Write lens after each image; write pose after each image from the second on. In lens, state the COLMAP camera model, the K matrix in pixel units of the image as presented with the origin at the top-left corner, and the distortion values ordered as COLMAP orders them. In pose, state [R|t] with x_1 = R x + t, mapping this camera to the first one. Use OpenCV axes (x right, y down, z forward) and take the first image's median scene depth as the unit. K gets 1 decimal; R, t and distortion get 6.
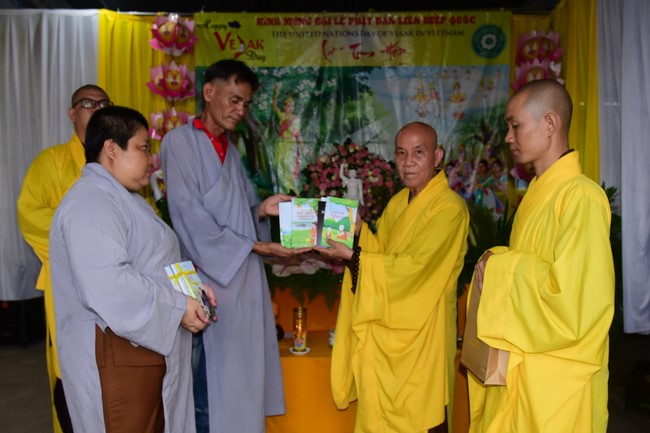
lens RADIAL K [[526.0, 0, 323.4], [0, 526.0, 253.0], [0, 0, 1]] dist [-0.018189, -0.005182]
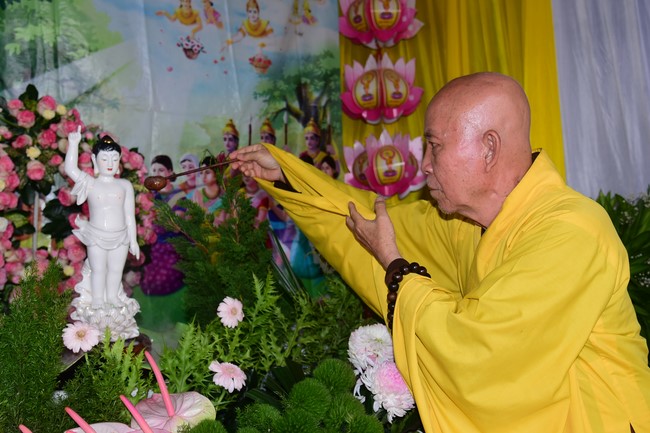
lens RADIAL K [[674.9, 0, 306.0], [0, 674.9, 219.3], [0, 0, 1]] dist [-0.030212, 0.006191]
pose [[0.816257, -0.014536, 0.577506, -0.073575], [0.086213, 0.991553, -0.096898, -0.052538], [-0.571219, 0.128882, 0.810616, 0.482671]]
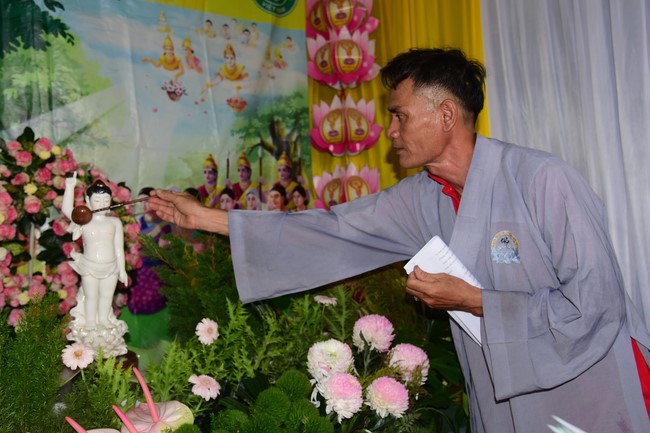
lens RADIAL K [[643.6, 0, 329.8], [0, 643.6, 215.4], [0, 0, 1]] dist [-0.006080, -0.016148]
pose [[0.776379, -0.003699, 0.630255, -0.092052], [0.098814, 0.988331, -0.115924, -0.058912], [-0.622472, 0.152279, 0.767685, 0.438861]]
